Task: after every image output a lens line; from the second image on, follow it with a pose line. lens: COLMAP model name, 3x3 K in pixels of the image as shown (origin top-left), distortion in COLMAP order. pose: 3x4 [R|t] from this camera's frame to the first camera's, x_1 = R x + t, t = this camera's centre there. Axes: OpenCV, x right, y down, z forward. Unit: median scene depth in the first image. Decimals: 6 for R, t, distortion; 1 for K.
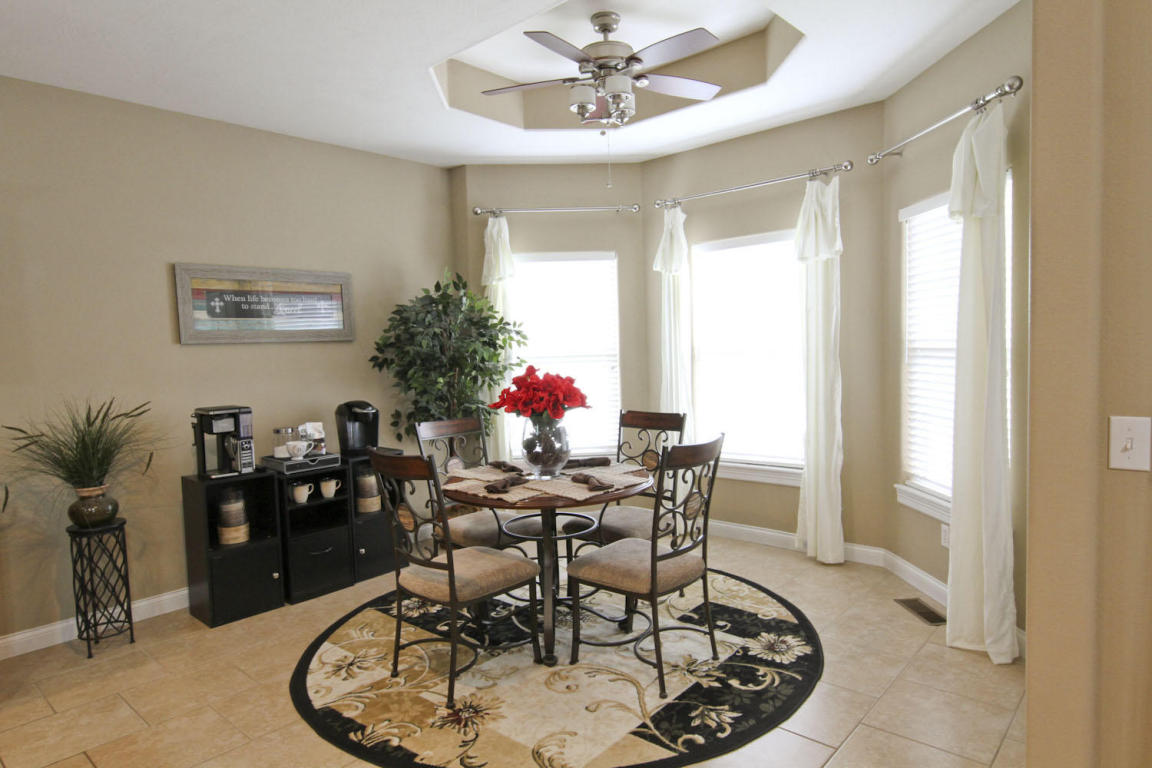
lens RADIAL K [[671.9, 0, 578.5], [0, 671.9, 394.3], [0, 0, 1]] dist [0.019595, -0.012724]
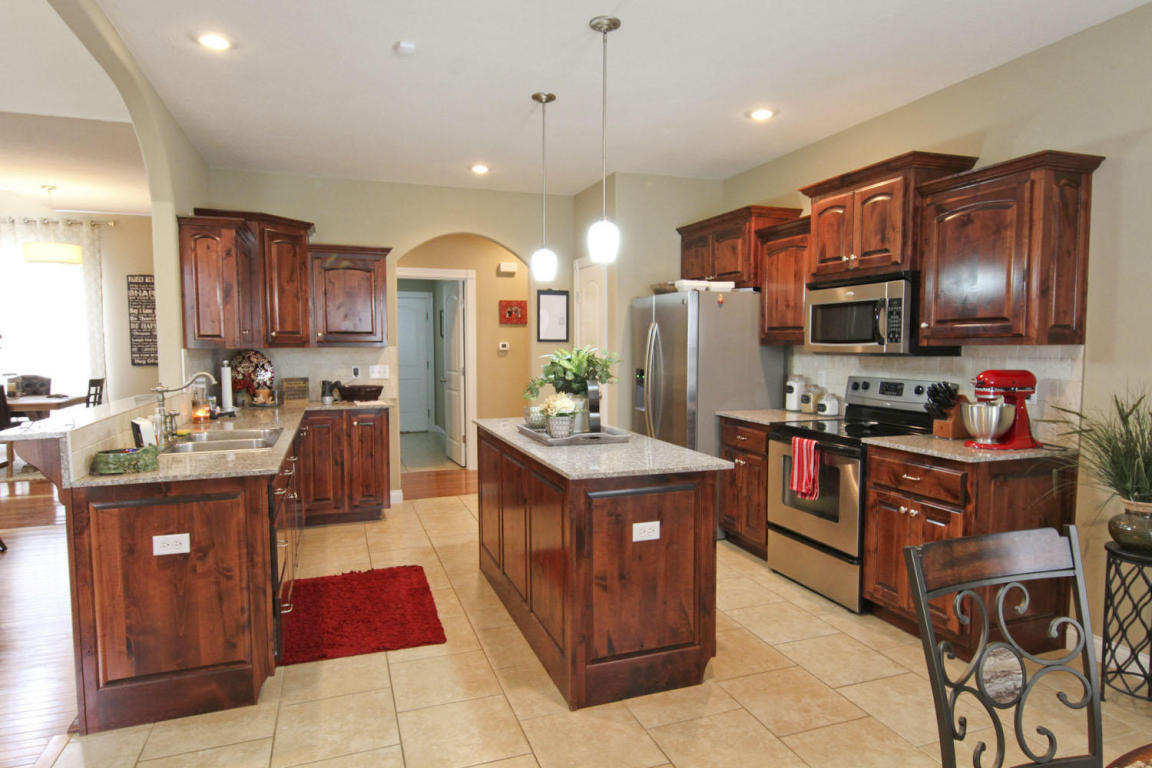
lens RADIAL K [[671.9, 0, 590.2], [0, 671.9, 389.4], [0, 0, 1]] dist [0.019595, -0.012724]
pose [[-0.463036, 0.095010, -0.881233, 0.193115], [-0.051097, 0.989723, 0.133556, -0.048579], [0.884866, 0.106869, -0.453422, 0.605669]]
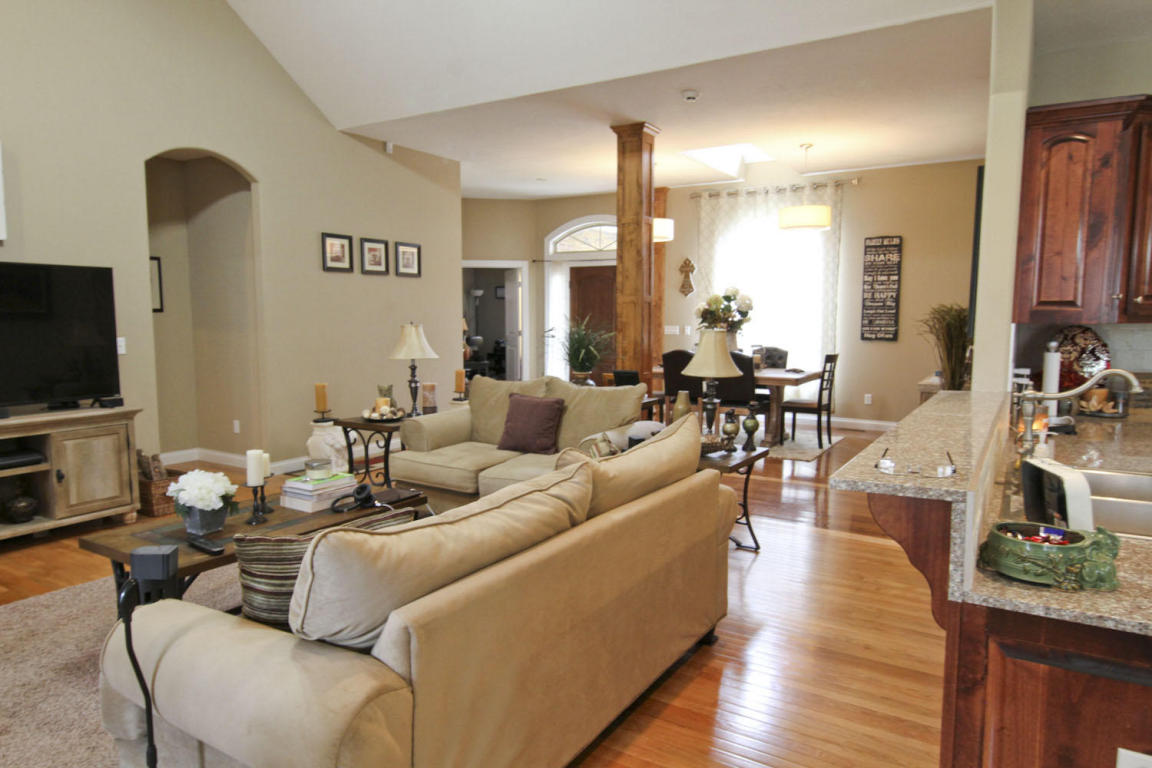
lens RADIAL K [[728.4, 0, 571.8], [0, 728.4, 388.5], [0, 0, 1]] dist [0.005830, -0.004314]
pose [[-0.986256, 0.047215, -0.158332, 0.110716], [0.017971, 0.983270, 0.181266, -0.016386], [0.164241, 0.175929, -0.970605, 0.233528]]
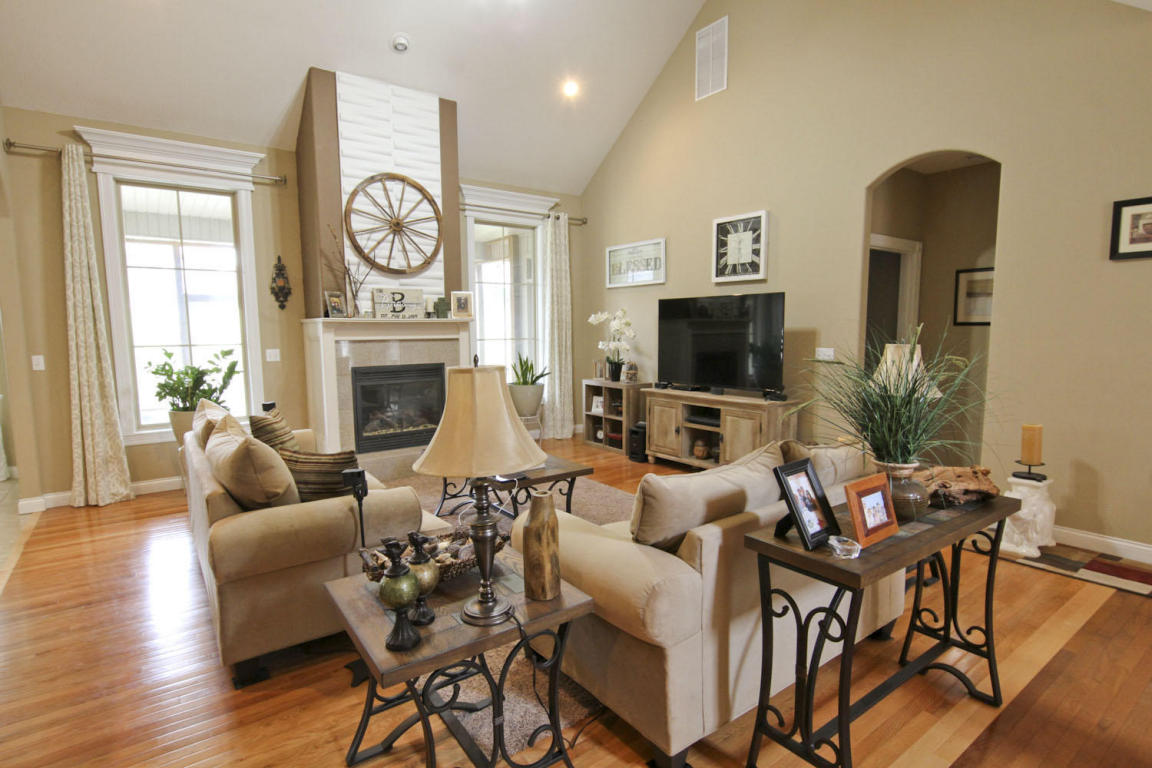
lens RADIAL K [[587.9, 0, 587.3], [0, 587.9, 389.7], [0, 0, 1]] dist [0.004663, -0.001650]
pose [[0.189387, -0.073777, 0.979127, -0.600950], [0.075545, 0.995312, 0.060385, 0.087934], [-0.978992, 0.062532, 0.194073, -0.880585]]
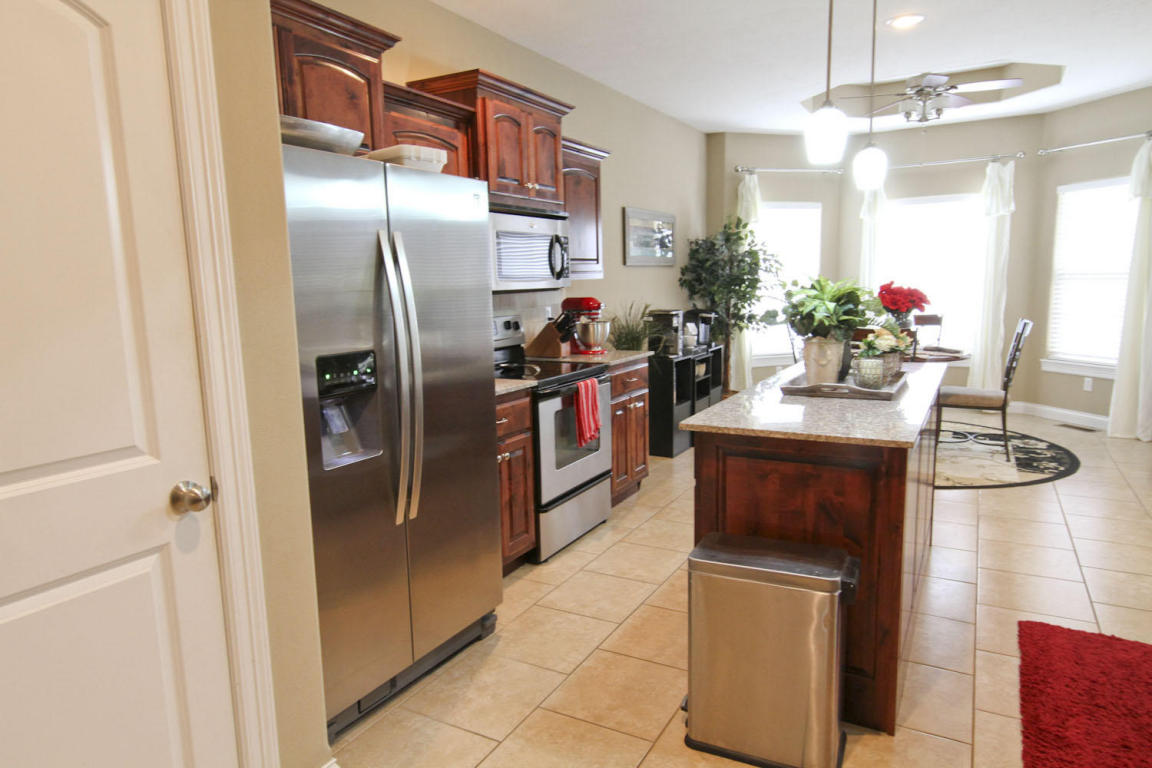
lens RADIAL K [[728.4, 0, 580.1], [0, 728.4, 382.3], [0, 0, 1]] dist [0.005830, -0.004314]
pose [[0.974808, -0.023585, 0.221796, -0.919140], [0.010455, 0.998132, 0.060187, 0.067914], [-0.222801, -0.056352, 0.973234, -0.413328]]
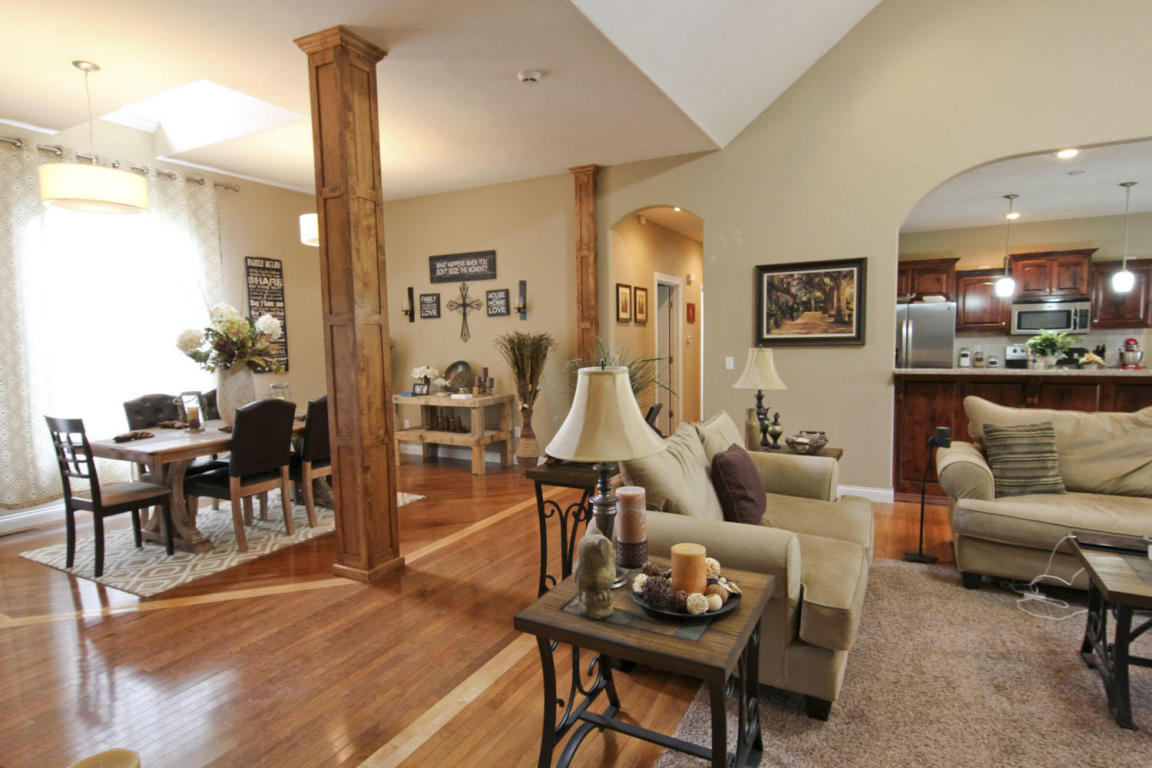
lens RADIAL K [[620.7, 0, 592.8], [0, 620.7, 384.0], [0, 0, 1]] dist [0.007924, 0.000828]
pose [[0.257535, 0.100360, -0.961043, 0.648880], [-0.063021, 0.994219, 0.086936, 0.076779], [0.964212, 0.038176, 0.262371, -1.258429]]
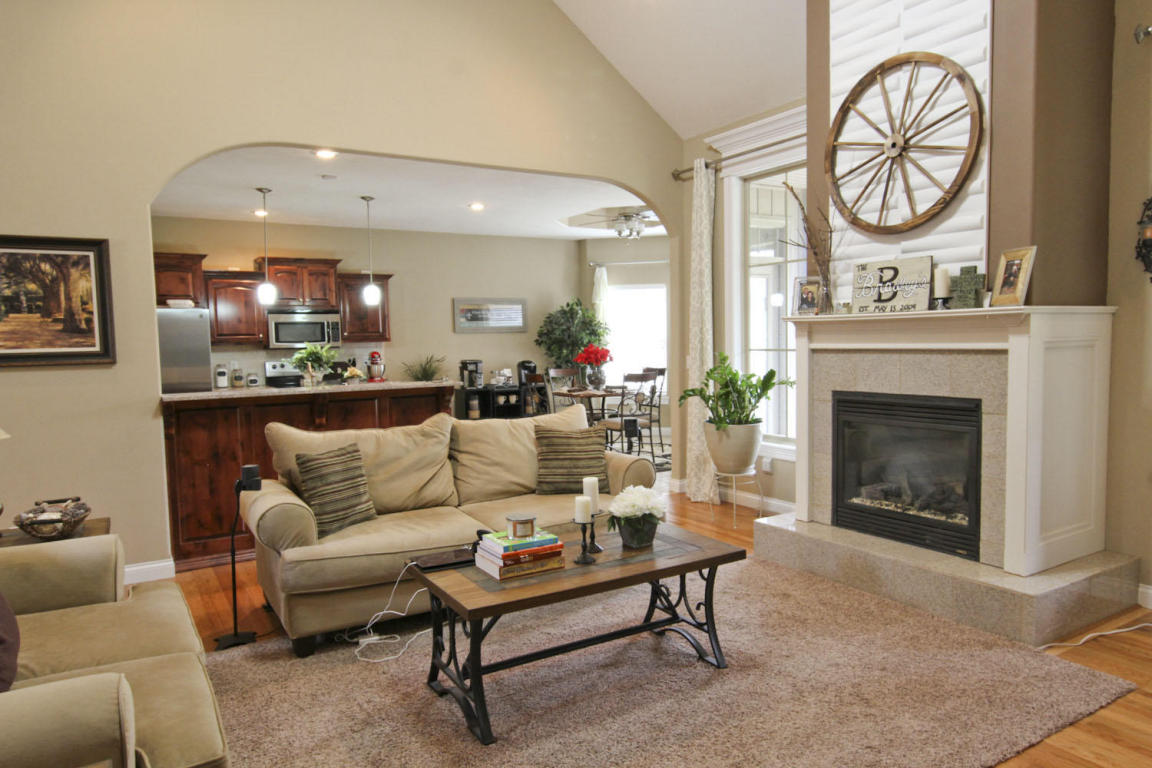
lens RADIAL K [[762.5, 0, 584.9], [0, 762.5, 388.7], [0, 0, 1]] dist [0.028053, -0.005030]
pose [[0.960468, 0.032274, -0.276514, 0.519212], [-0.032092, 0.999471, 0.005183, 0.081704], [0.276536, 0.003896, 0.960996, -1.269210]]
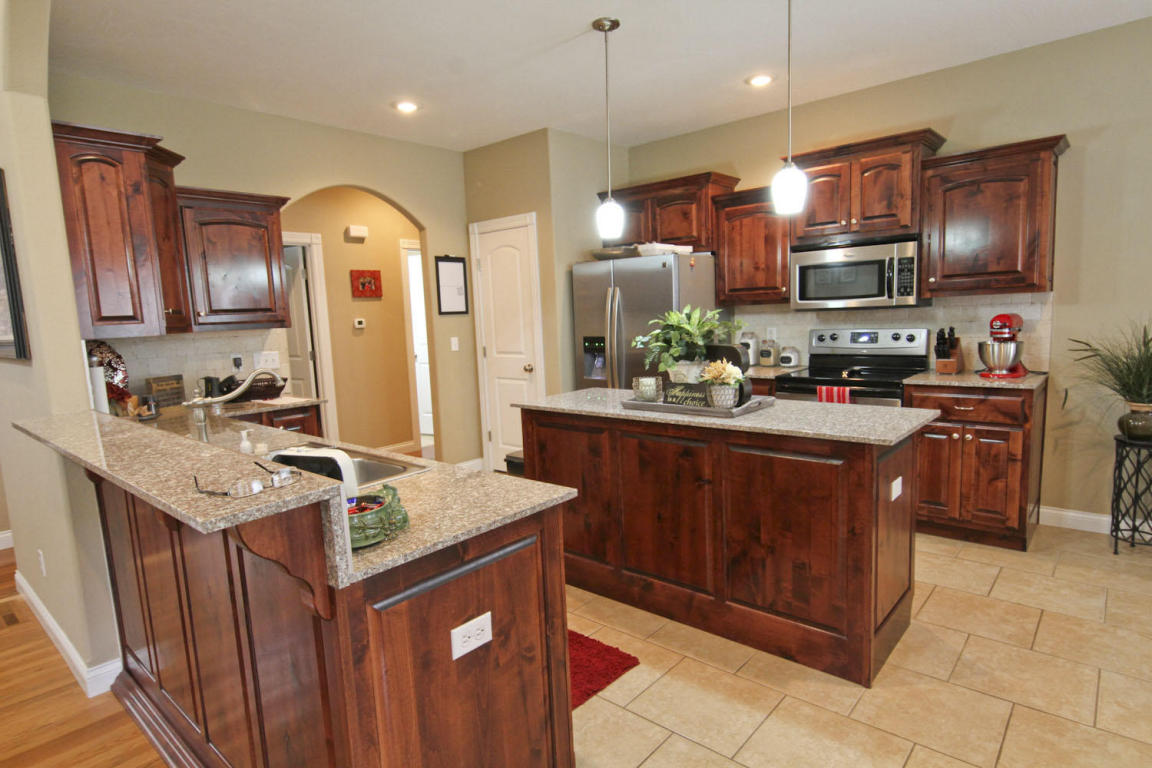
lens RADIAL K [[620.7, 0, 587.0], [0, 620.7, 389.4], [0, 0, 1]] dist [0.007924, 0.000828]
pose [[0.021183, 0.158896, -0.987068, 0.172240], [-0.034765, 0.986810, 0.158108, -0.006739], [0.999171, 0.030966, 0.026427, 0.079101]]
